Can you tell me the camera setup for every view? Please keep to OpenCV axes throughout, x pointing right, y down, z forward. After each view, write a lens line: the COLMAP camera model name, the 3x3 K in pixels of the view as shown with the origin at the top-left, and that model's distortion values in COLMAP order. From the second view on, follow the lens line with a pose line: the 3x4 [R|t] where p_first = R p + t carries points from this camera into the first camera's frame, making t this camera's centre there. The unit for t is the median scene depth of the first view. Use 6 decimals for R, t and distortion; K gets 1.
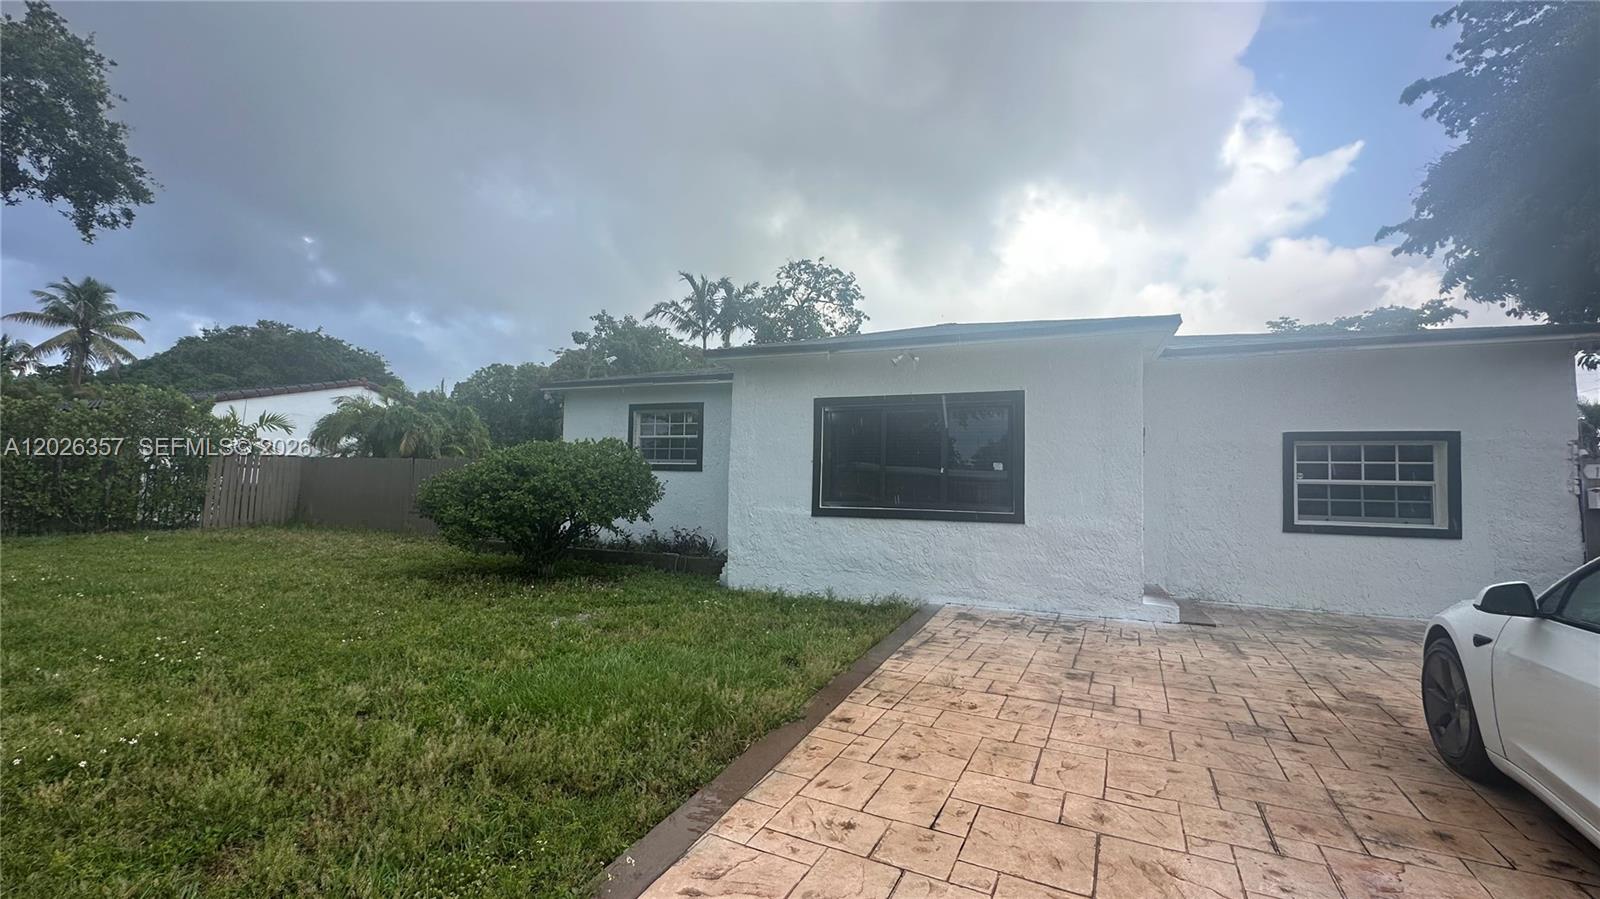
lens RADIAL K [[649.2, 0, 795.3], [0, 649.2, 454.5], [0, 0, 1]] dist [-0.005456, 0.001813]
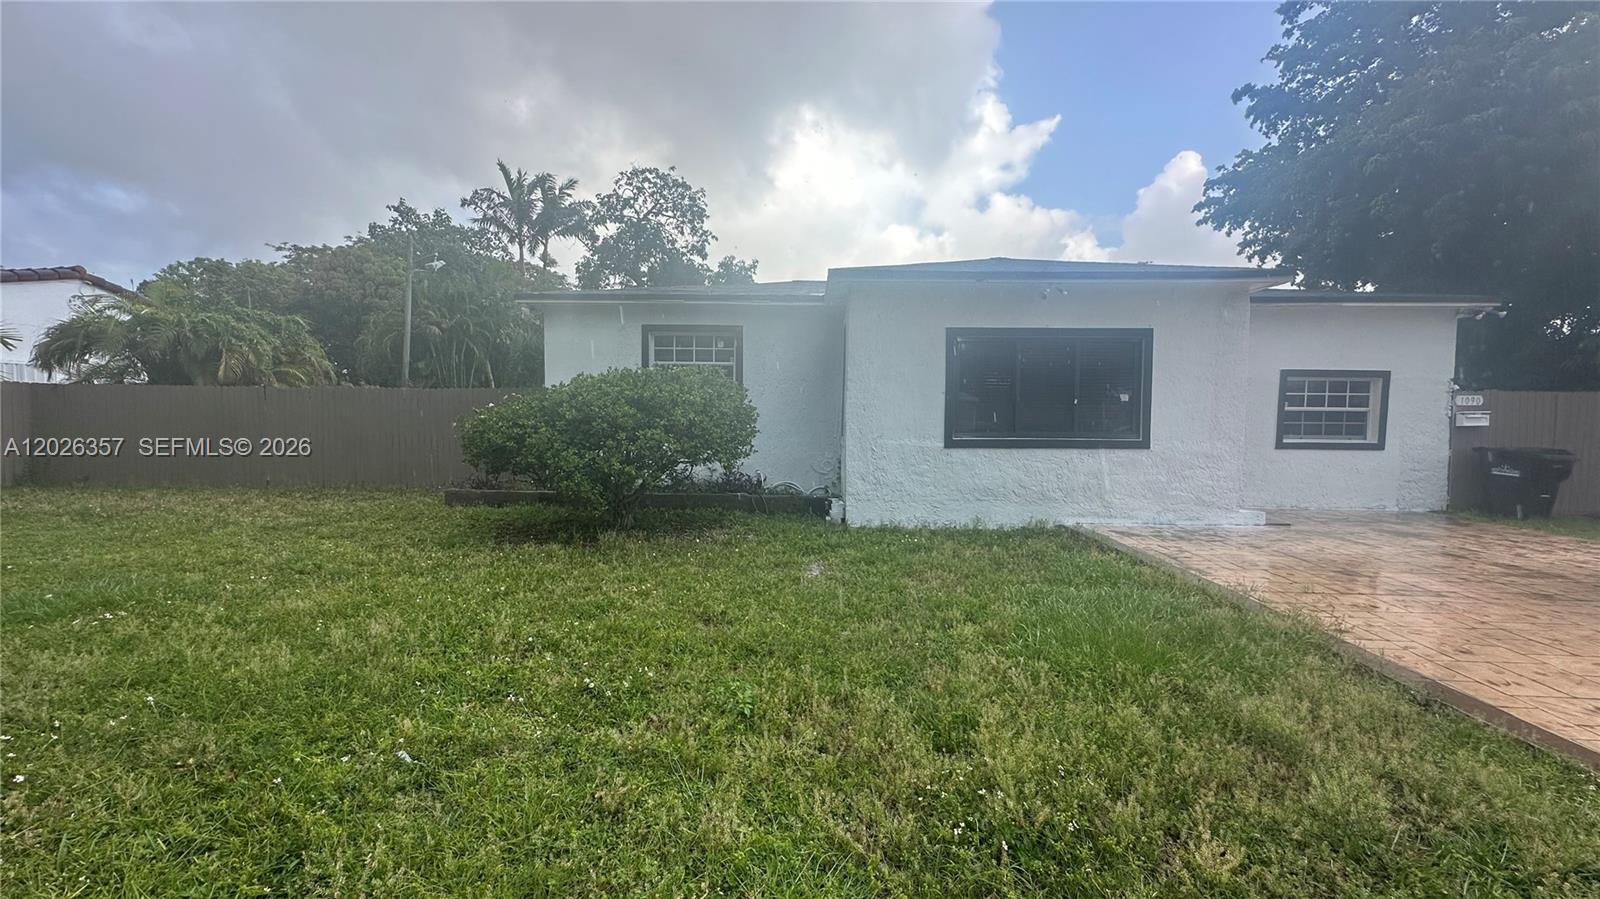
lens RADIAL K [[649.2, 0, 791.4], [0, 649.2, 452.2], [0, 0, 1]] dist [-0.005456, 0.001813]
pose [[0.932589, -0.034739, 0.359265, -0.139389], [-0.005399, 0.993903, 0.110121, -0.001915], [-0.360900, -0.104638, 0.926716, 0.039178]]
